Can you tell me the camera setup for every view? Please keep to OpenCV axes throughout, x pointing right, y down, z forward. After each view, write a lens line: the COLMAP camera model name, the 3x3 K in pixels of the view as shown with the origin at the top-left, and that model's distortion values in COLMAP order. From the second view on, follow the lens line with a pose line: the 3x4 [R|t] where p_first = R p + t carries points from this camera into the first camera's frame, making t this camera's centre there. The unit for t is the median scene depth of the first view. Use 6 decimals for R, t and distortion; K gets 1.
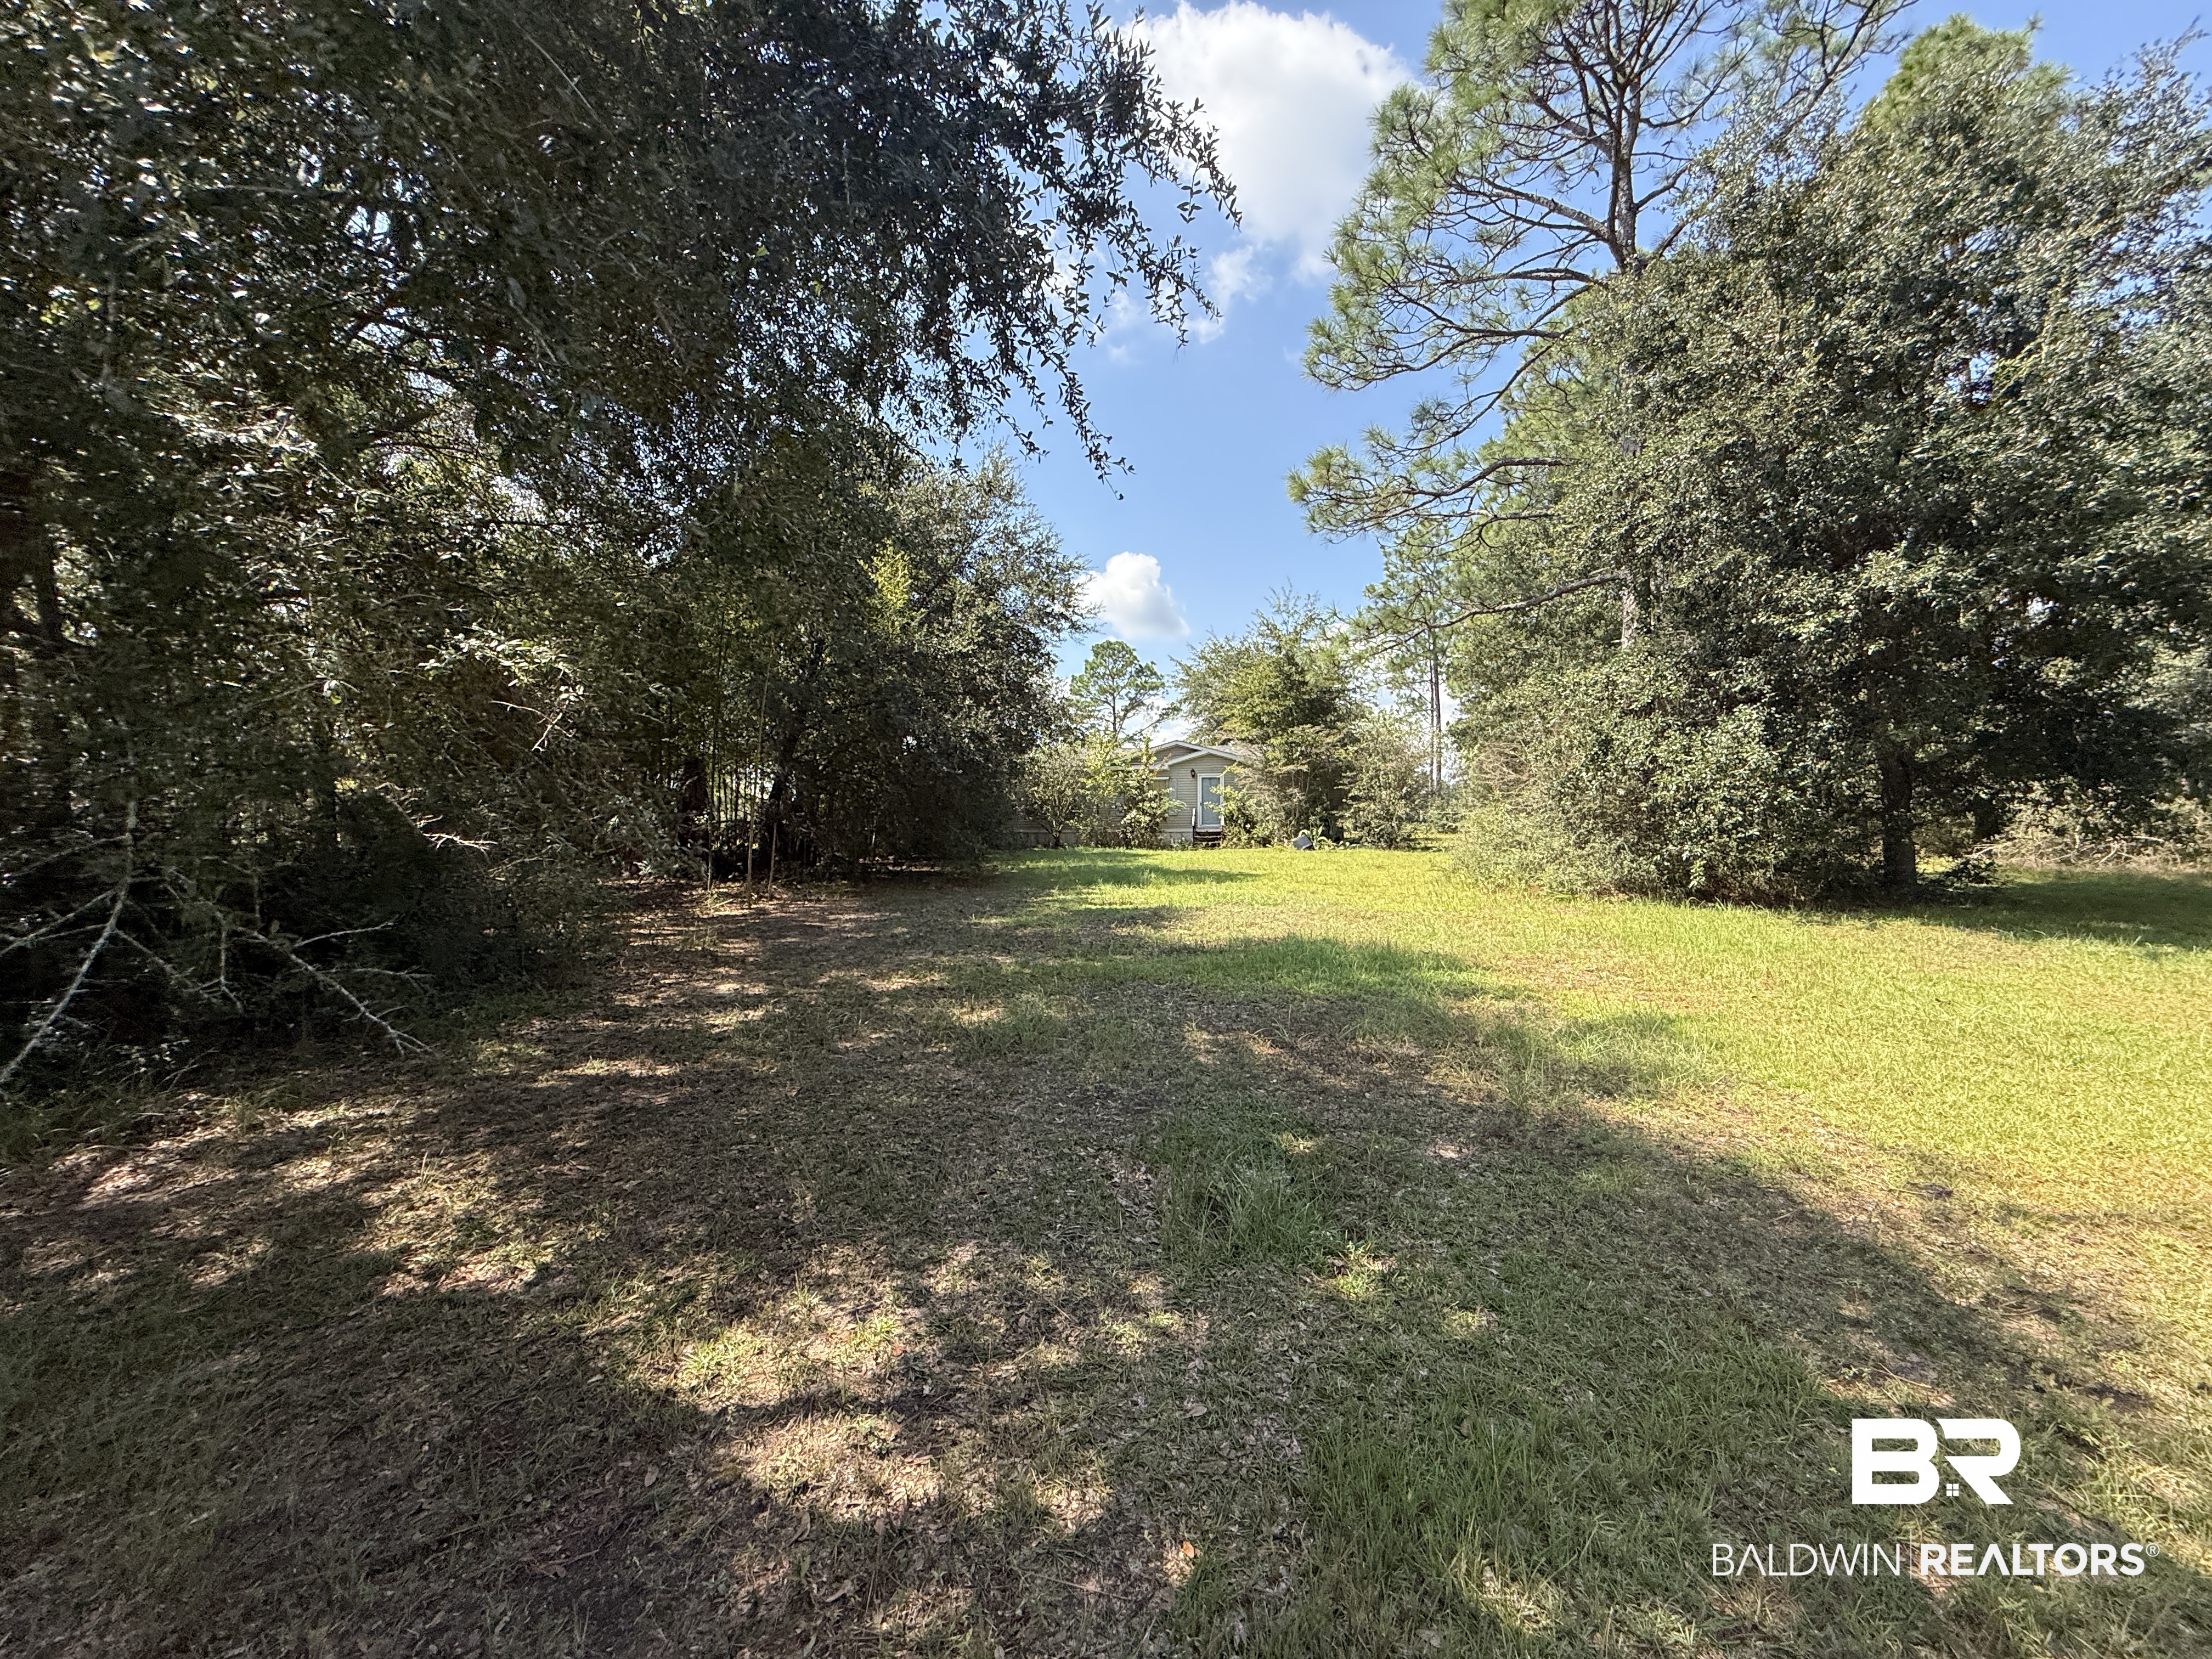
lens RADIAL K [[881.9, 0, 1099.3], [0, 881.9, 830.5], [0, 0, 1]] dist [-0.000184, -0.000018]
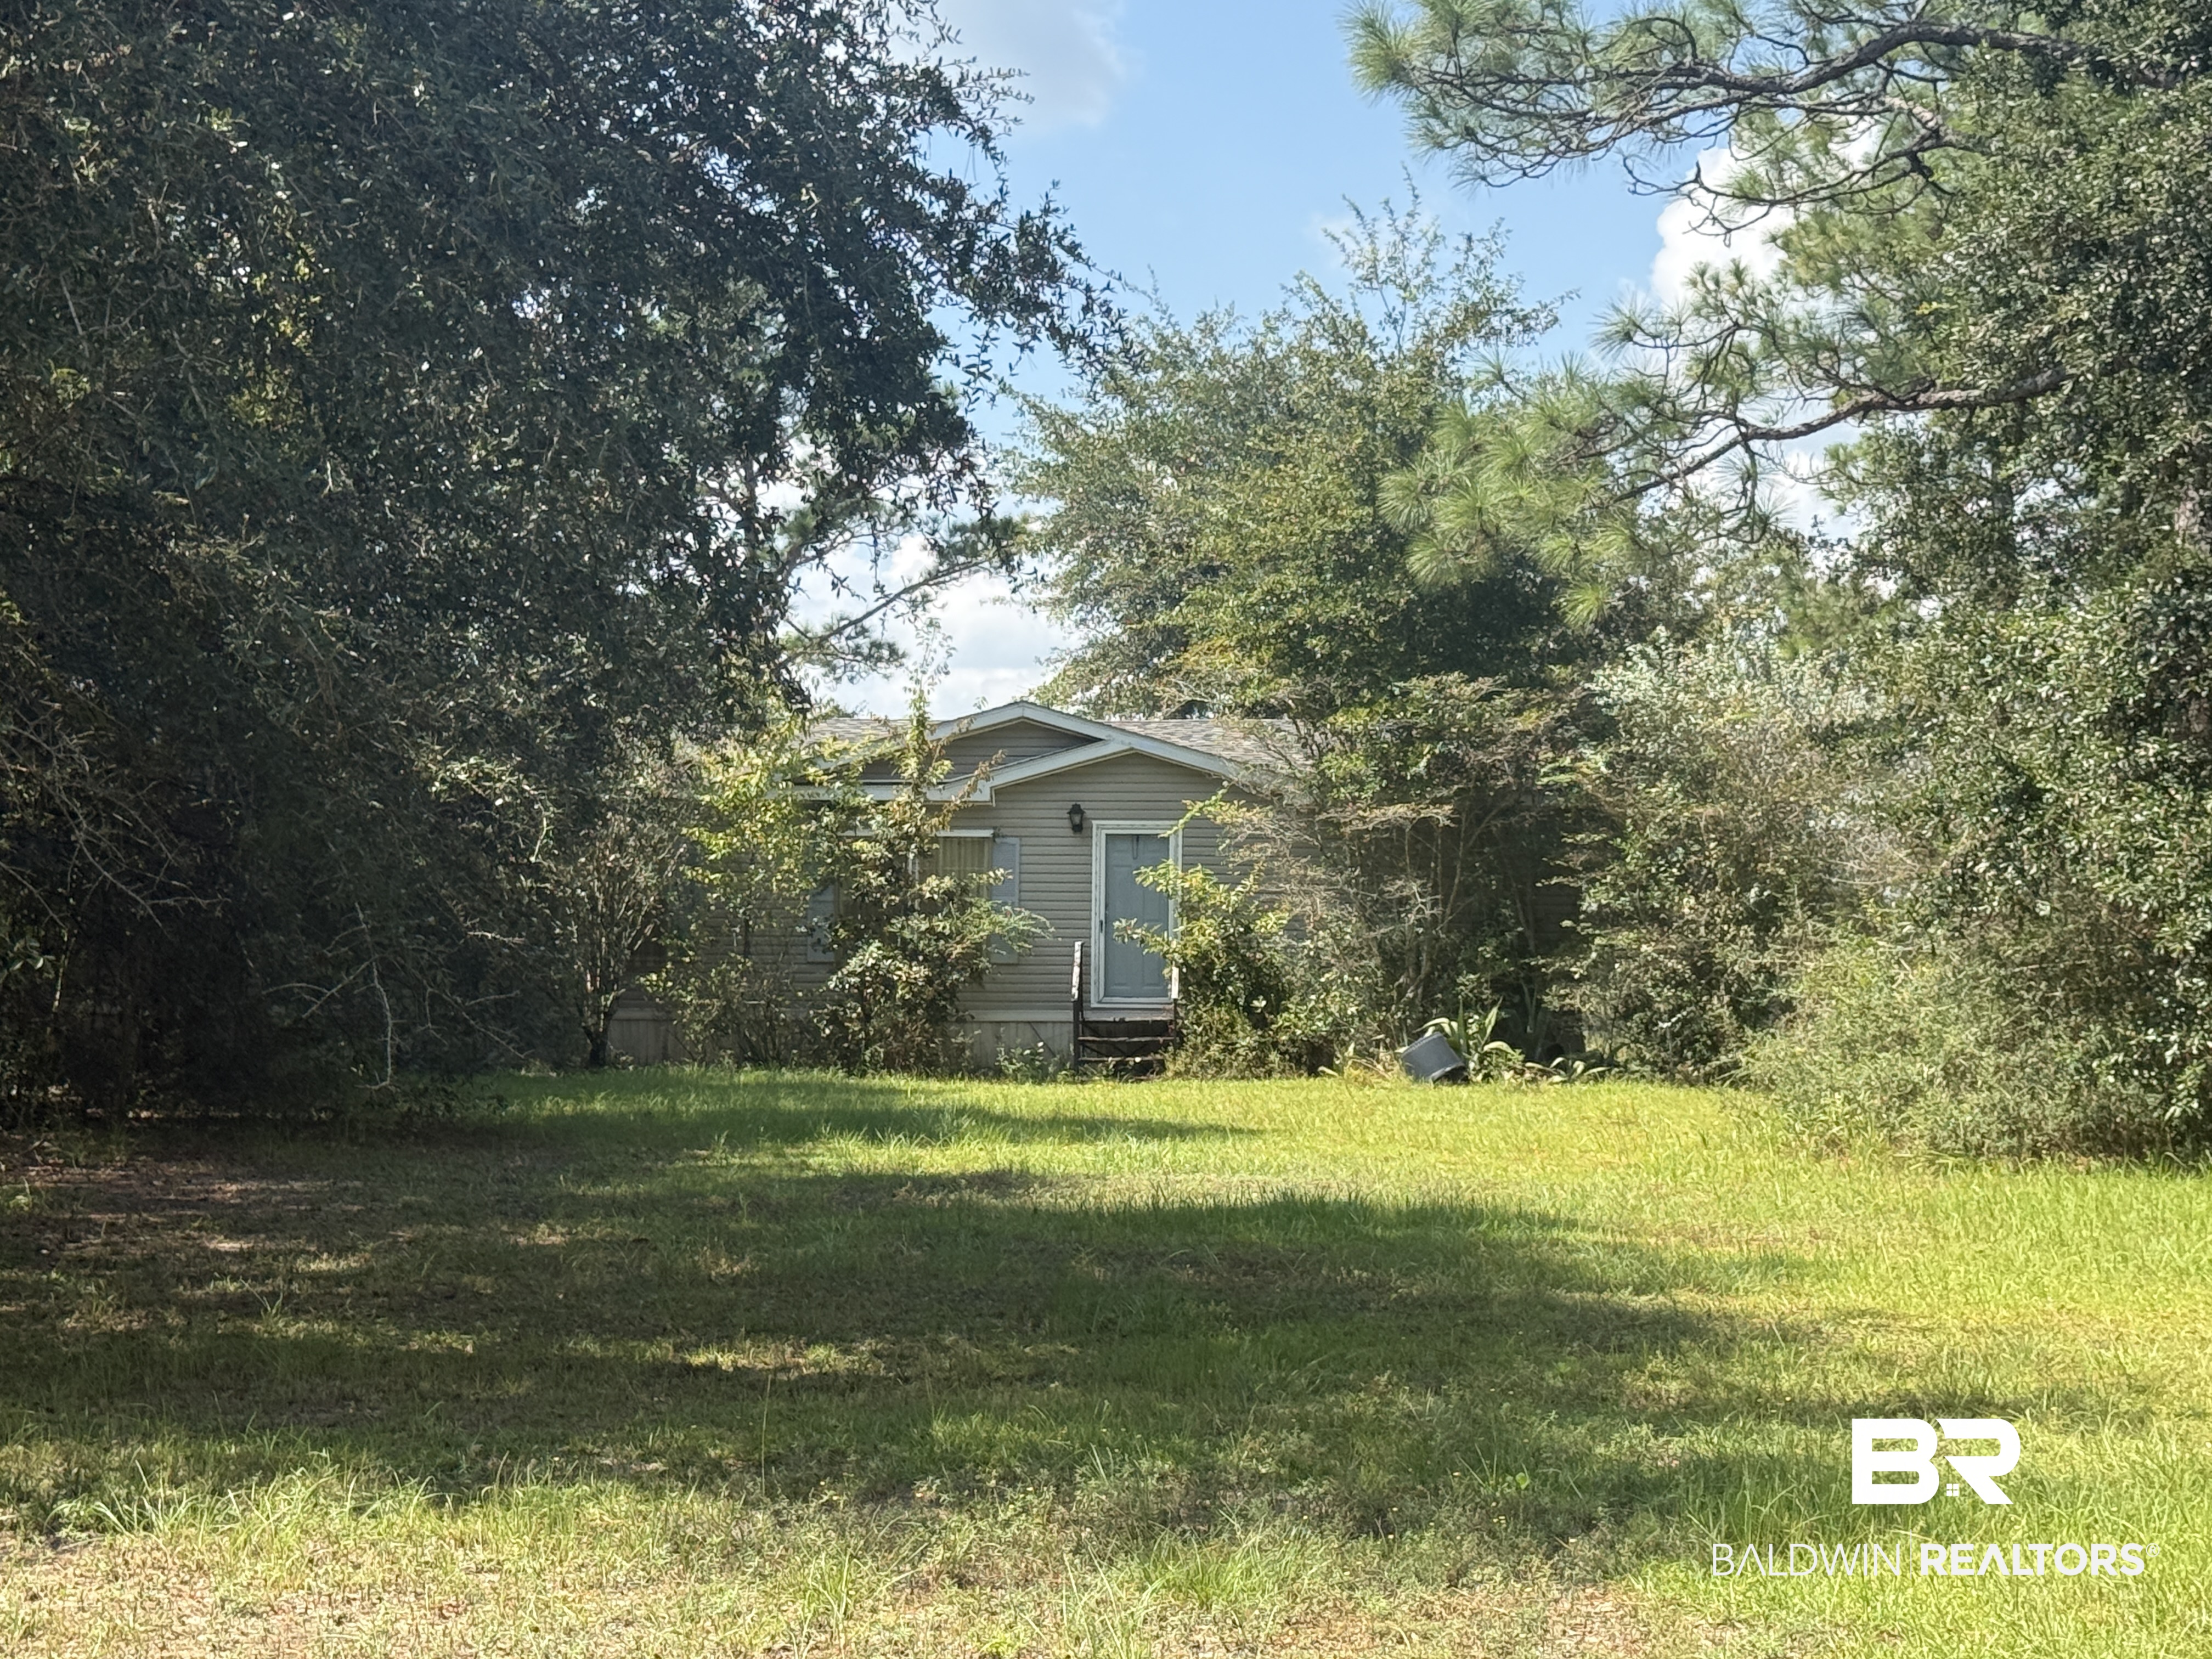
lens RADIAL K [[4266.6, 0, 1106.9], [0, 4266.6, 832.2], [0, 0, 1]] dist [0.051592, 0.000000]
pose [[0.993041, 0.022260, 0.115651, -0.048116], [-0.016353, 0.998525, -0.051774, 0.012663], [-0.116632, 0.049522, 0.991940, -0.412018]]
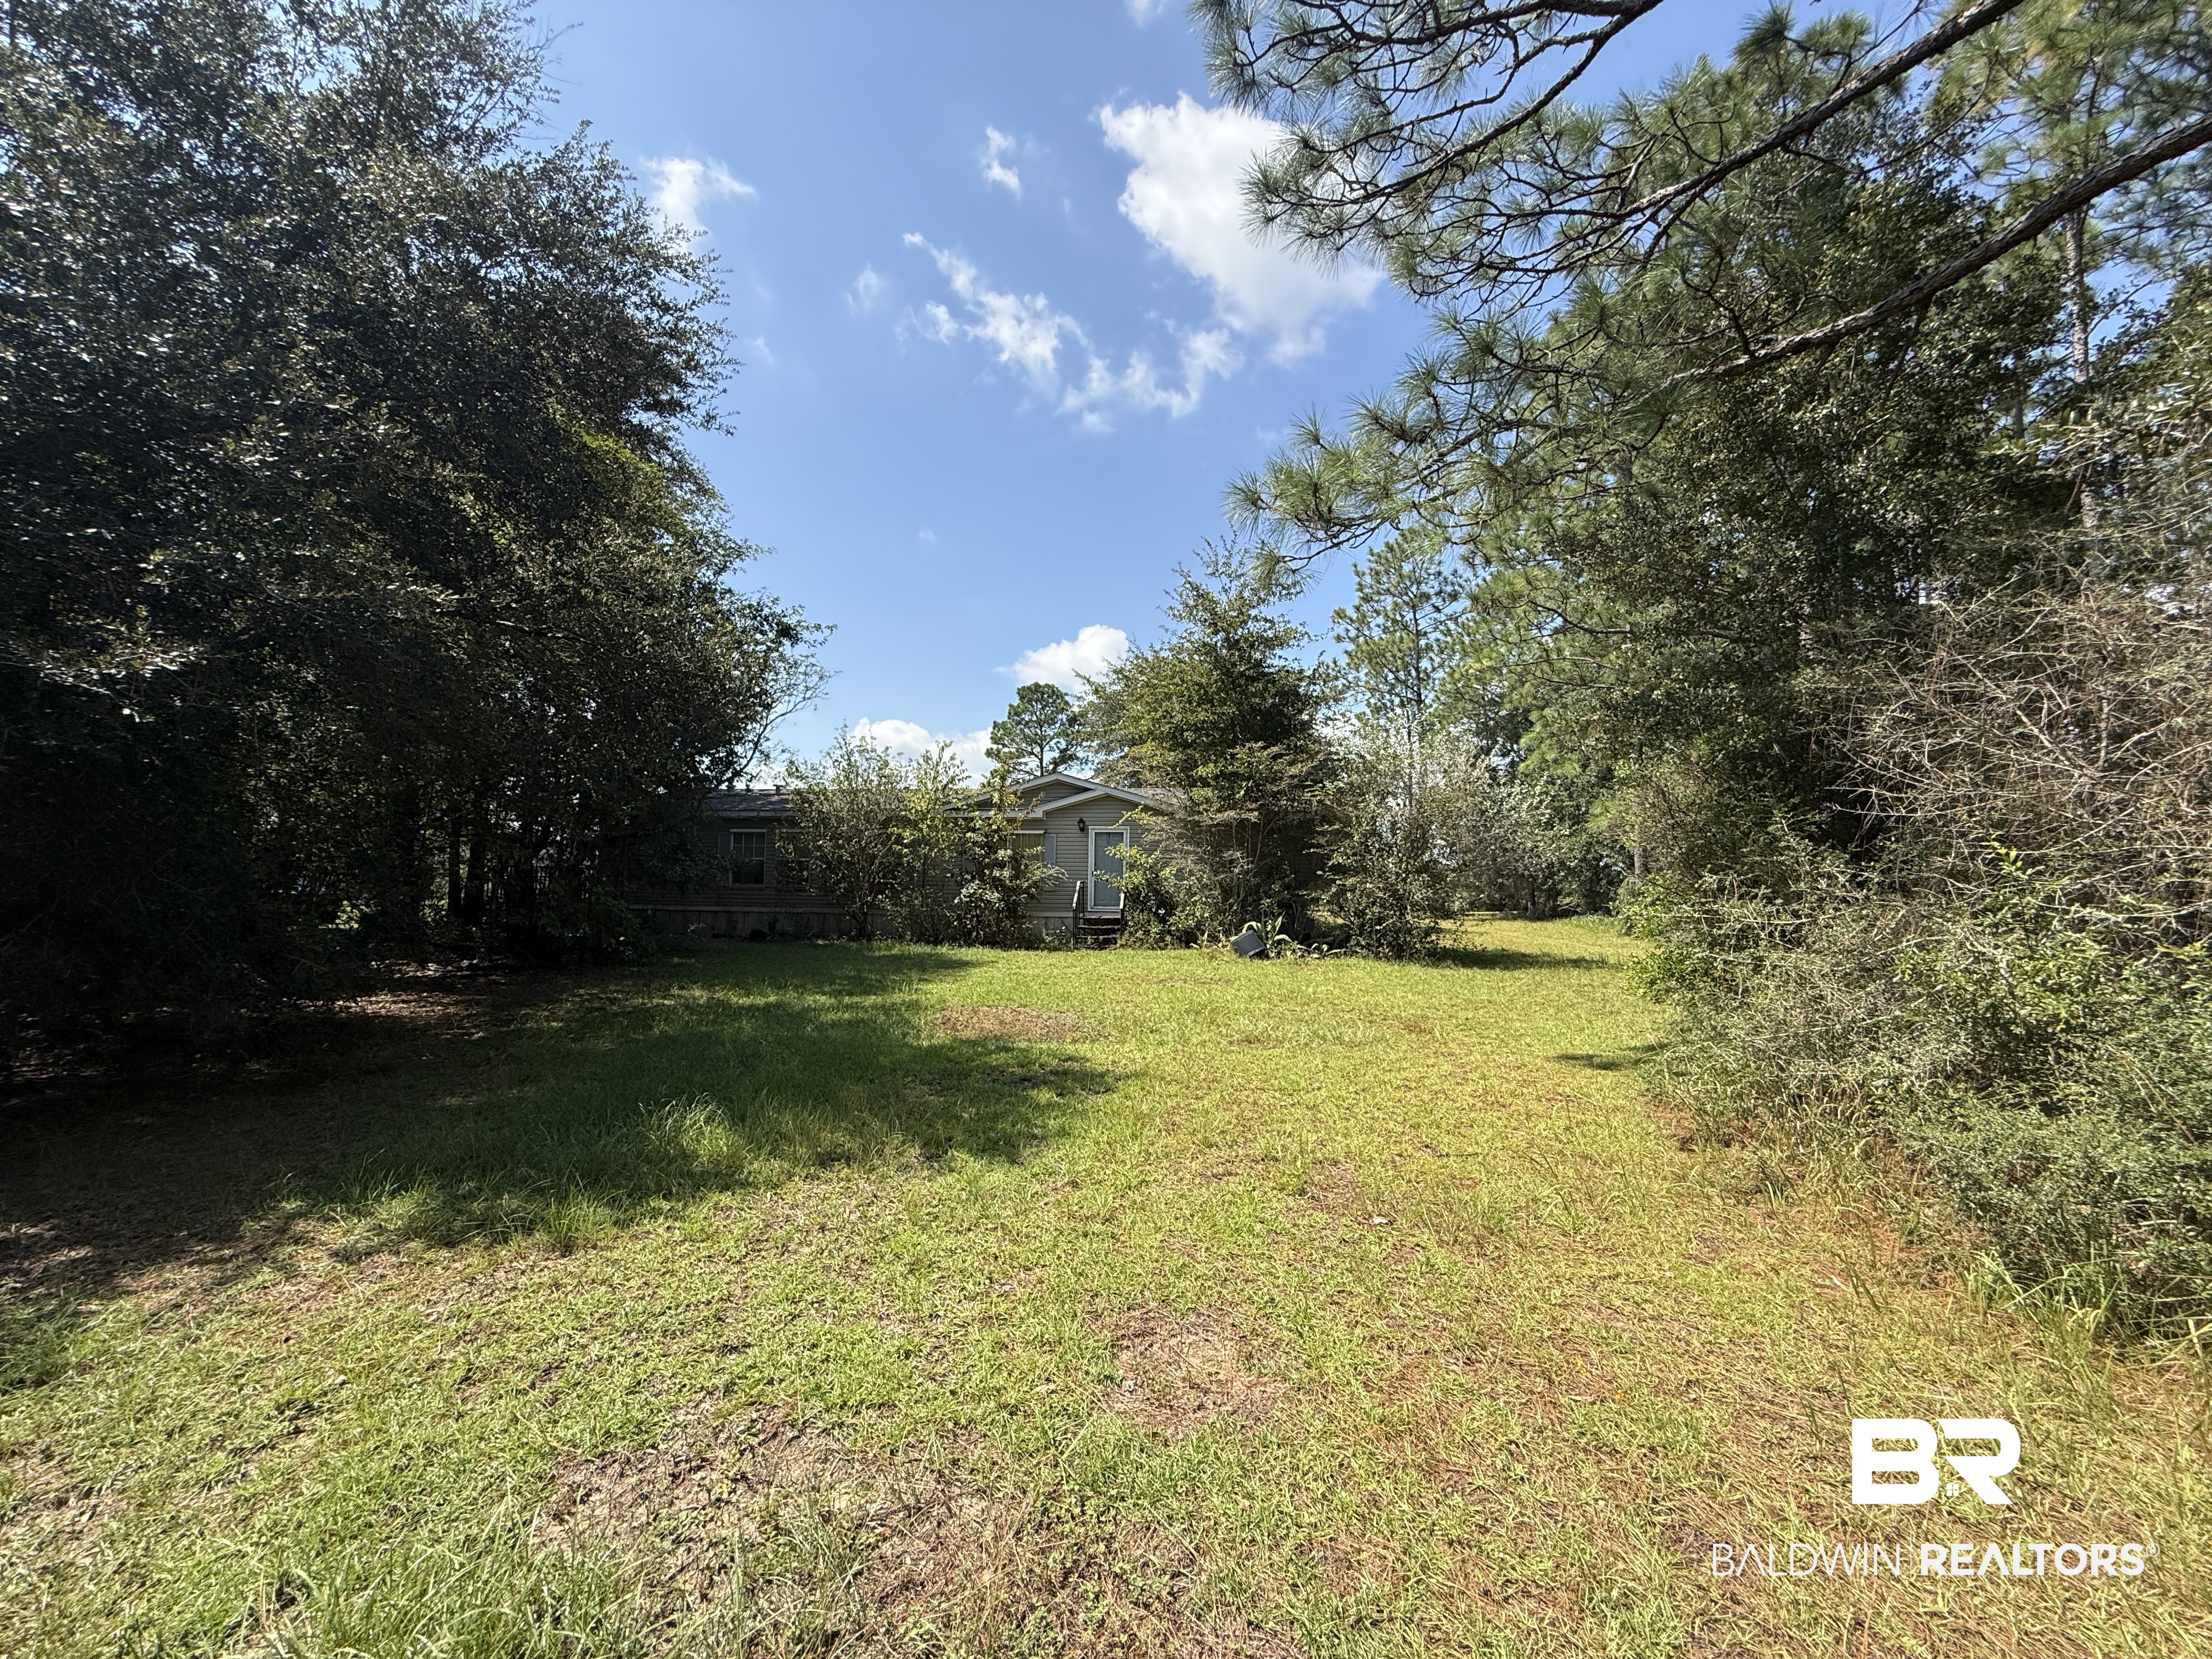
lens RADIAL K [[881.9, 0, 1102.4], [0, 881.9, 832.0], [0, 0, 1]] dist [-0.000184, -0.000018]
pose [[0.998517, 0.023839, 0.048935, 0.096679], [-0.020058, 0.996879, -0.076360, -0.012284], [-0.050603, 0.075265, 0.995879, 0.390539]]
